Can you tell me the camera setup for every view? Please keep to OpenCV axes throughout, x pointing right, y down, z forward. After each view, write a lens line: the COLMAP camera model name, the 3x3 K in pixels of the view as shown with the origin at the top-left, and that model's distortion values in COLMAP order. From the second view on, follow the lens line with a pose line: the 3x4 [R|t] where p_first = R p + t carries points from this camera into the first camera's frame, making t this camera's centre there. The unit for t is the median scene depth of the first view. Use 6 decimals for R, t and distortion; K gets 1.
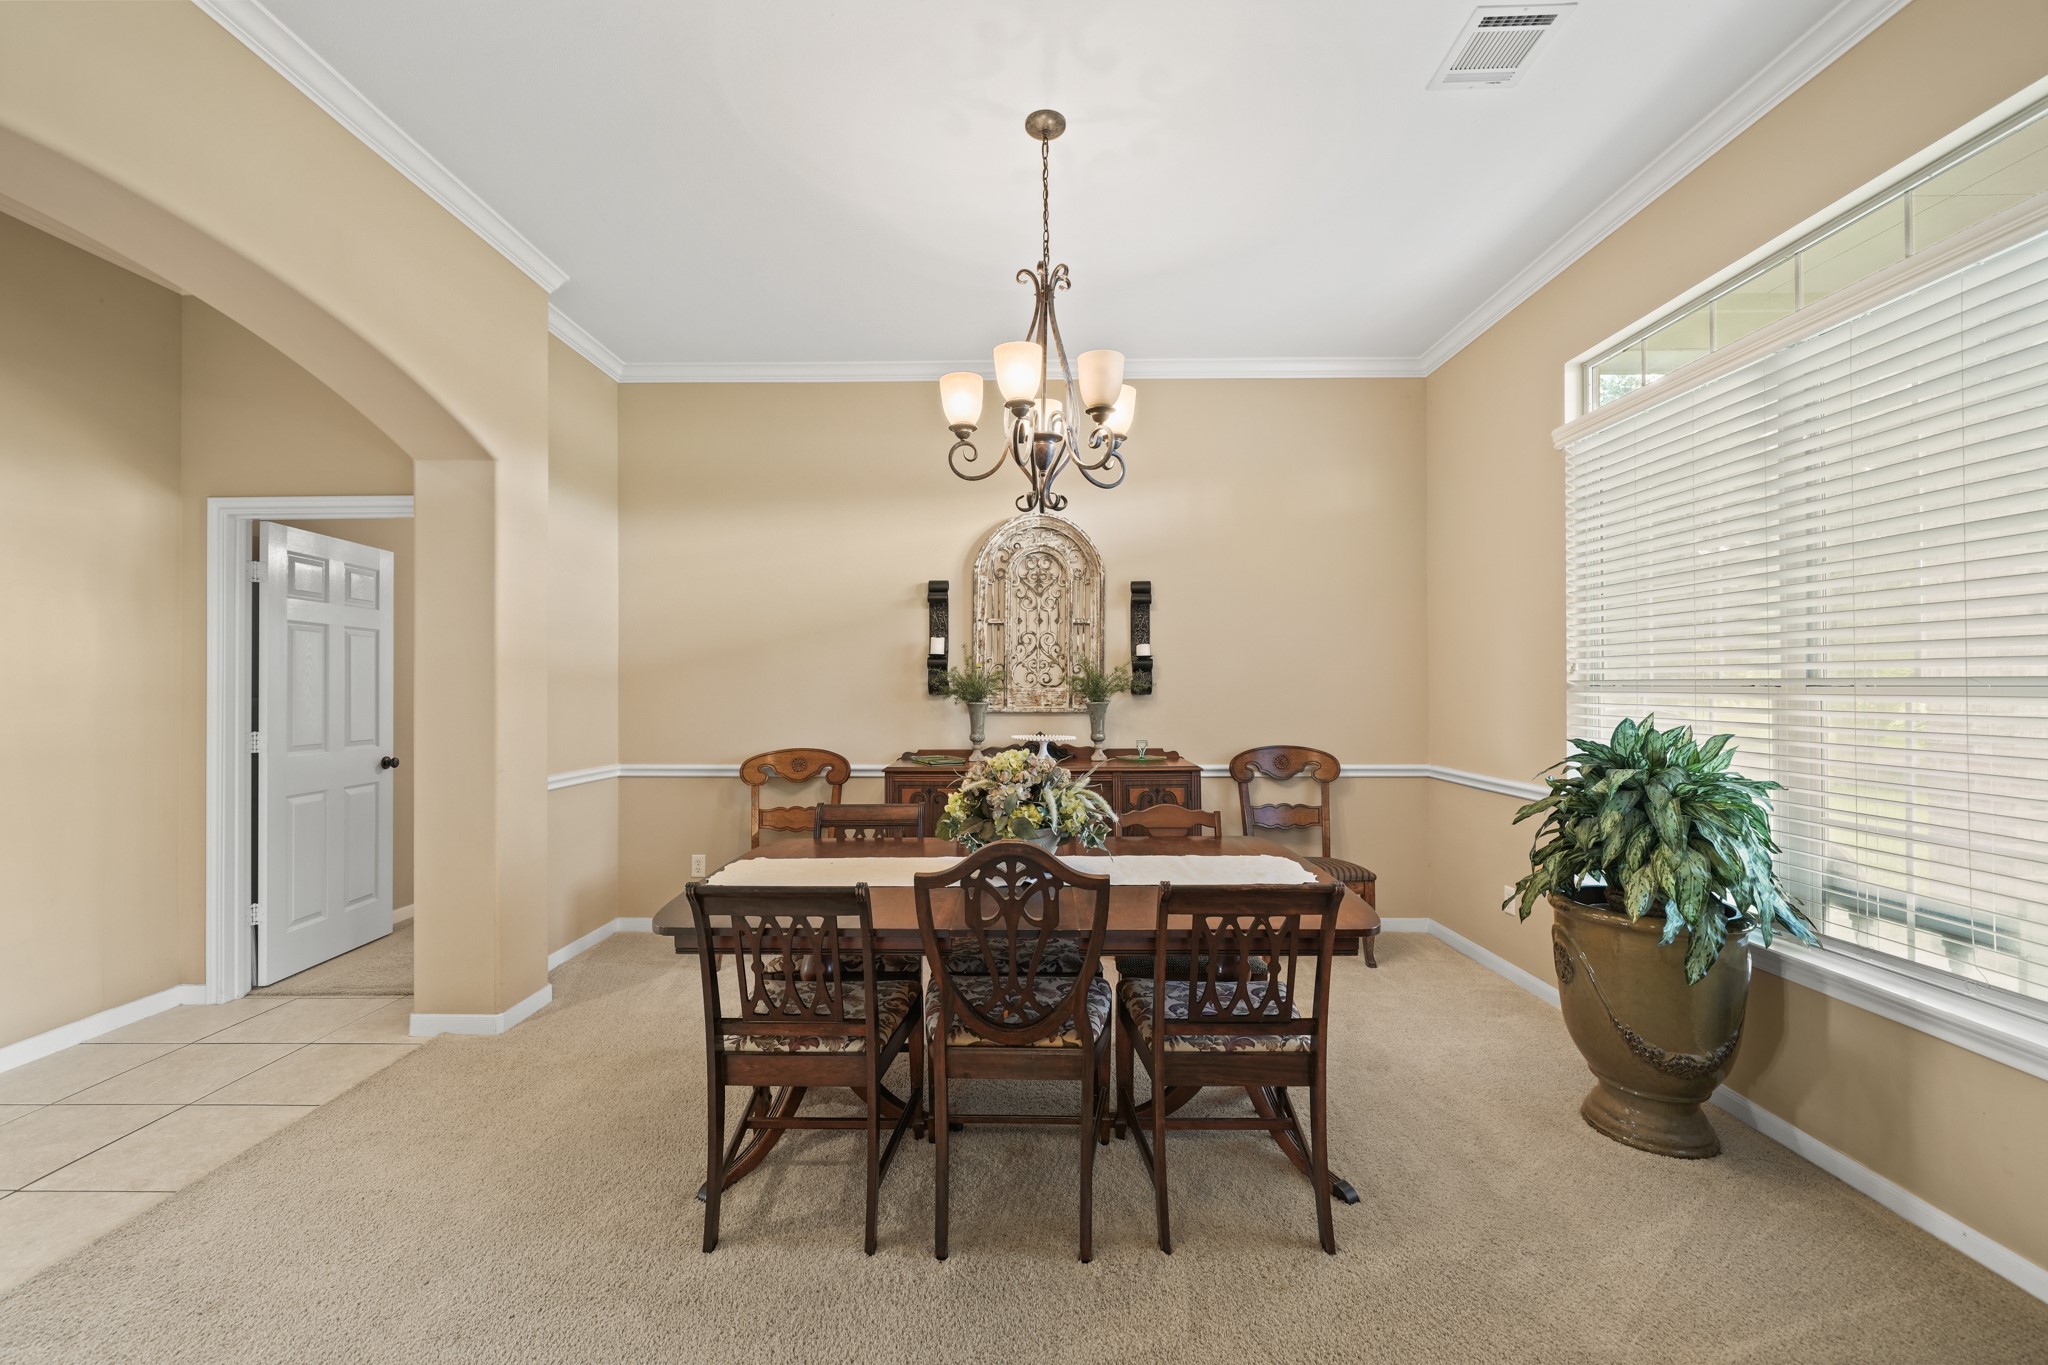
lens RADIAL K [[800.0, 0, 1024.0], [0, 800.0, 682.5], [0, 0, 1]] dist [0.001021, 0.000139]
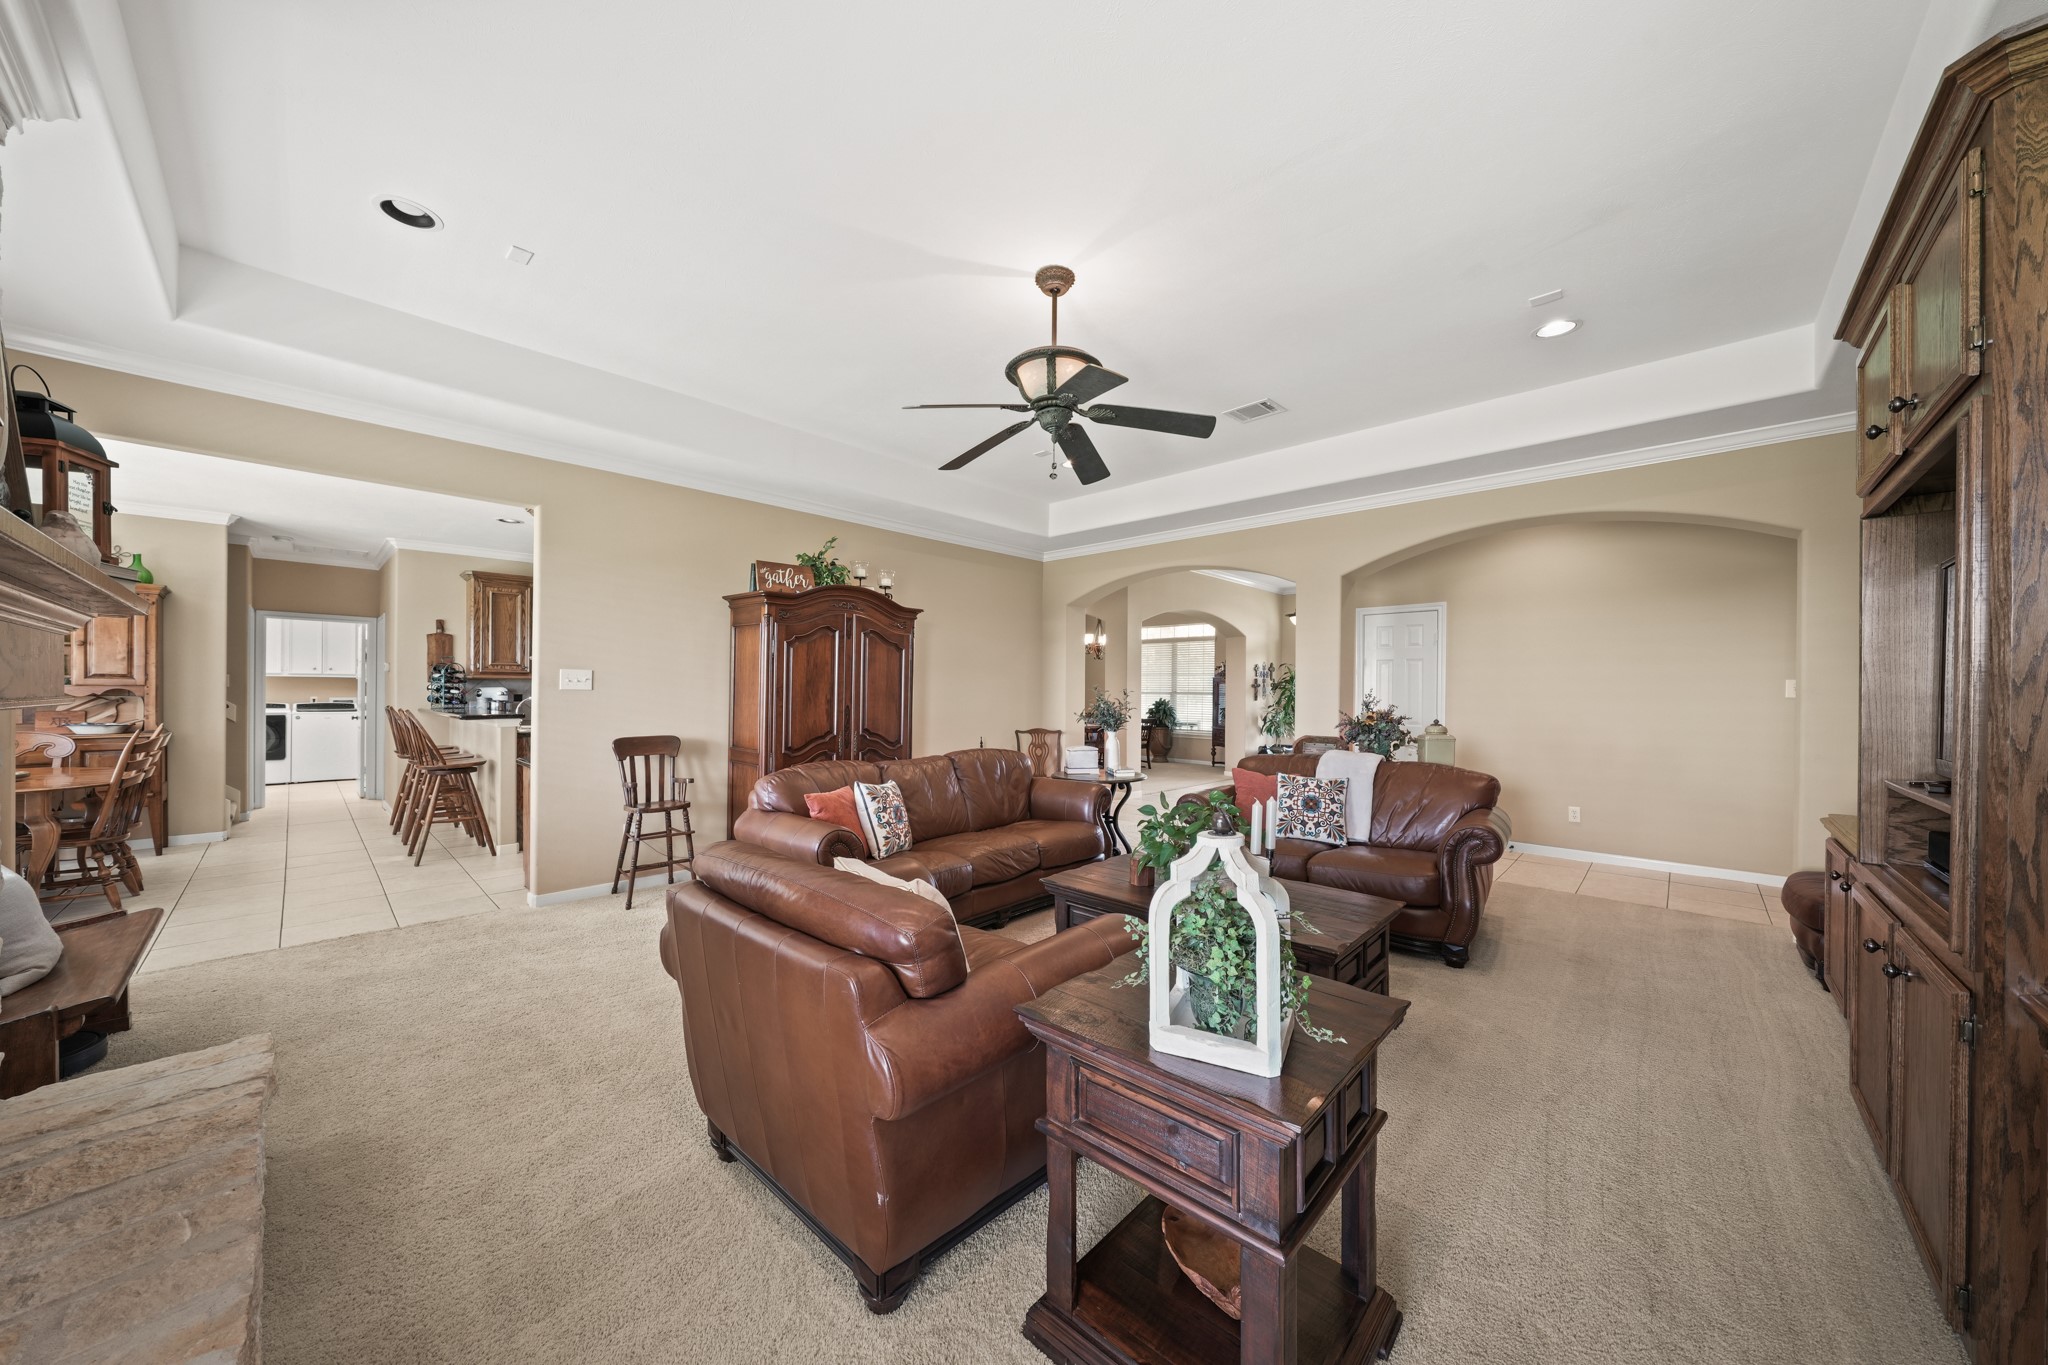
lens RADIAL K [[697.3, 0, 1013.0], [0, 697.3, 685.3], [0, 0, 1]] dist [-0.000740, -0.000011]
pose [[0.687551, 0.012765, 0.726024, -4.518354], [-0.010307, 0.999916, -0.007819, -0.000787], [-0.726063, -0.002108, 0.687625, -2.191475]]
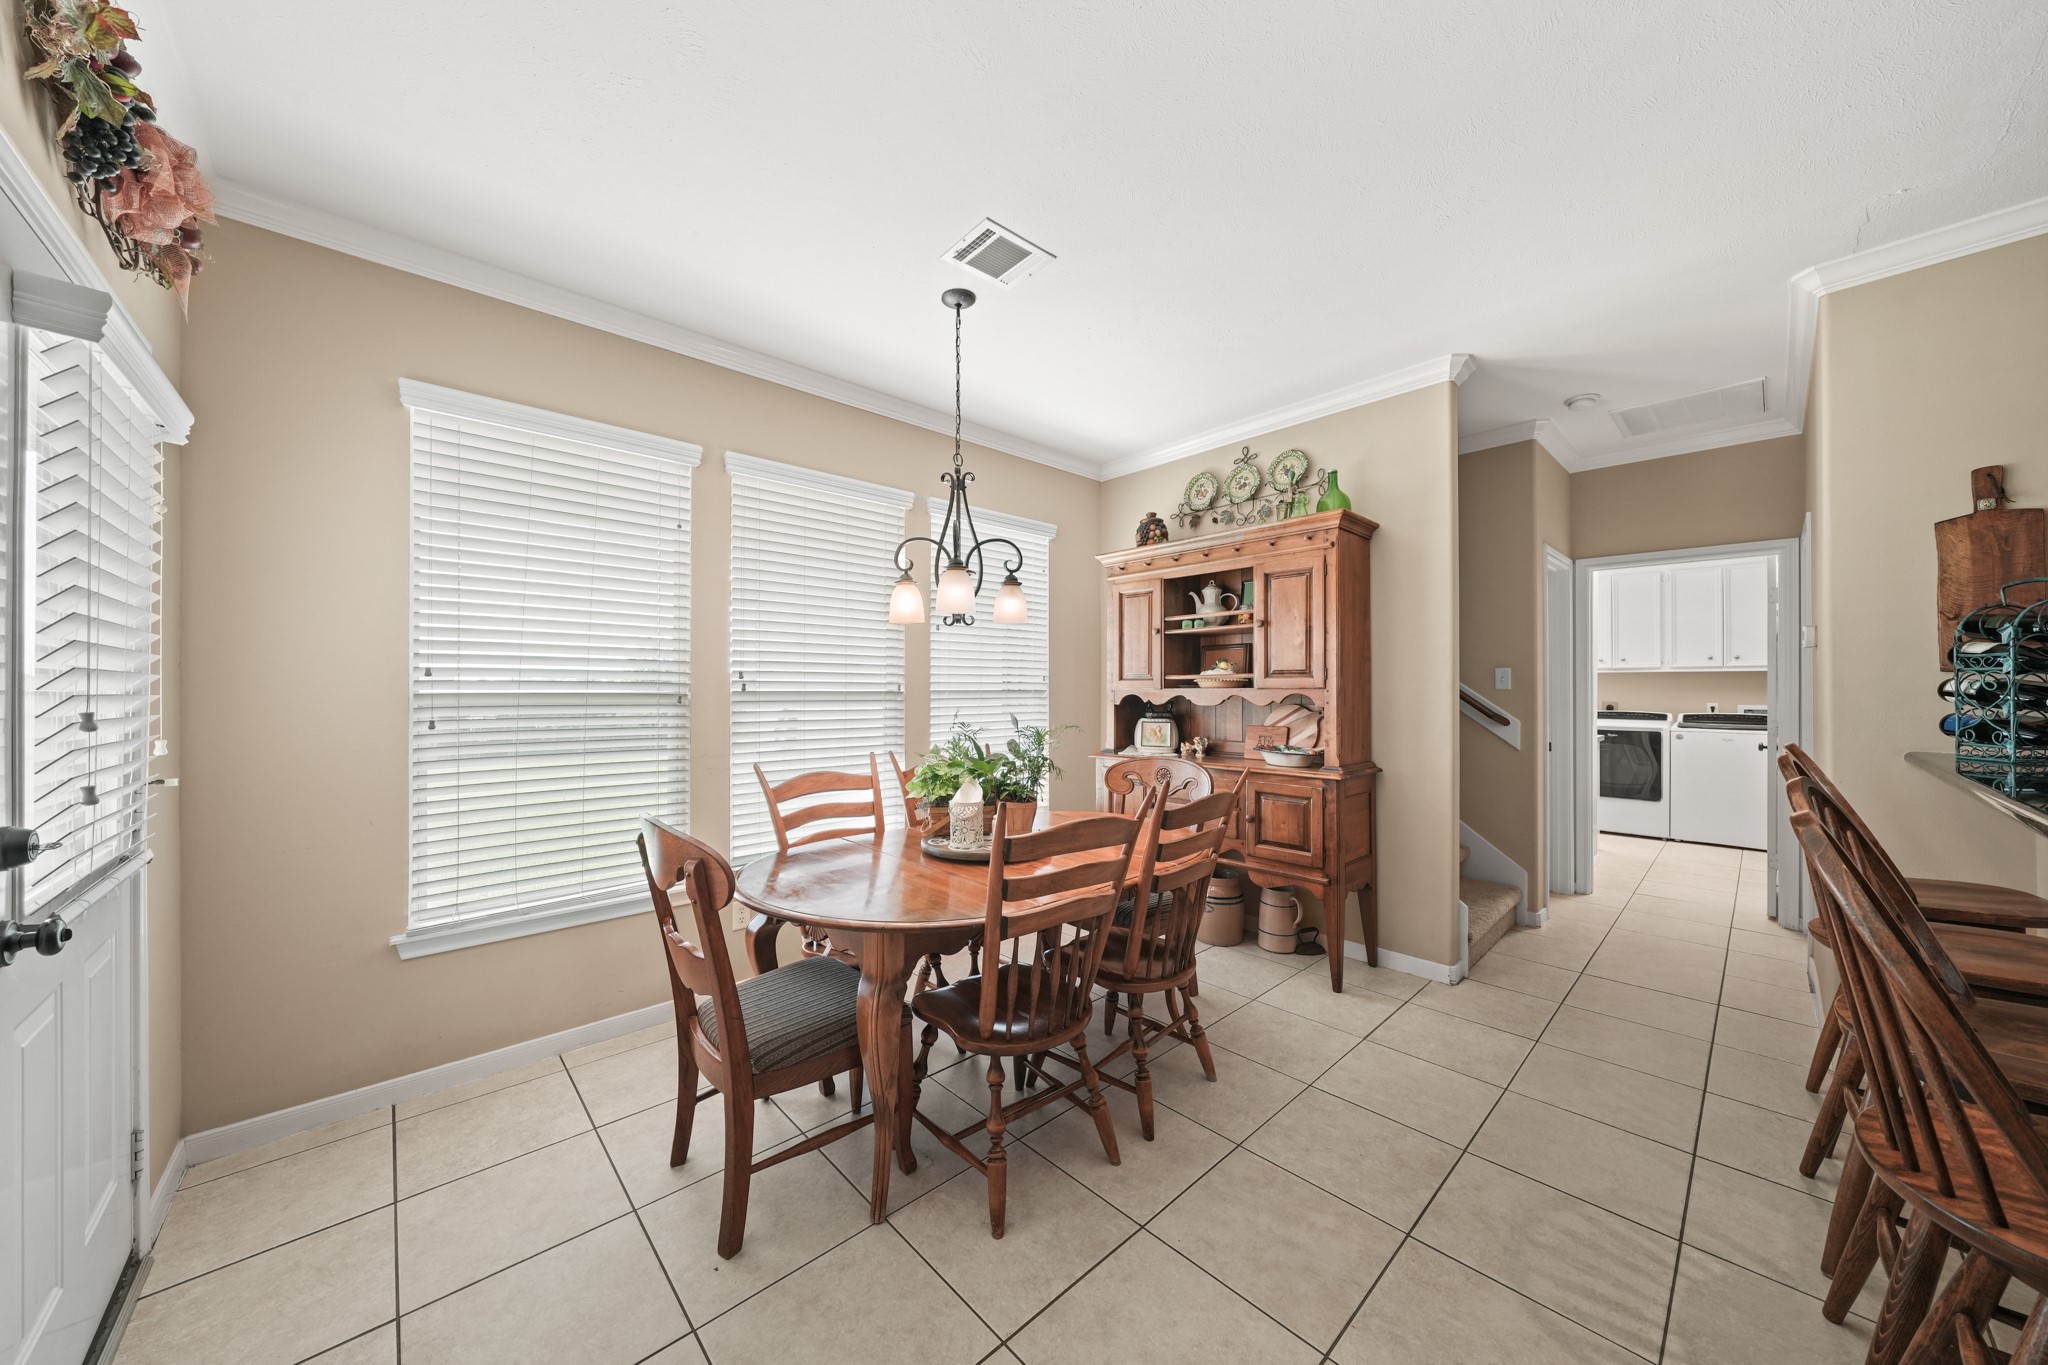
lens RADIAL K [[697.3, 0, 1013.0], [0, 697.3, 685.3], [0, 0, 1]] dist [-0.000740, -0.000011]
pose [[0.684364, -0.000173, -0.729141, -4.215933], [0.001192, 0.999999, 0.000882, 0.005399], [0.729140, -0.001472, 0.684363, 0.395888]]
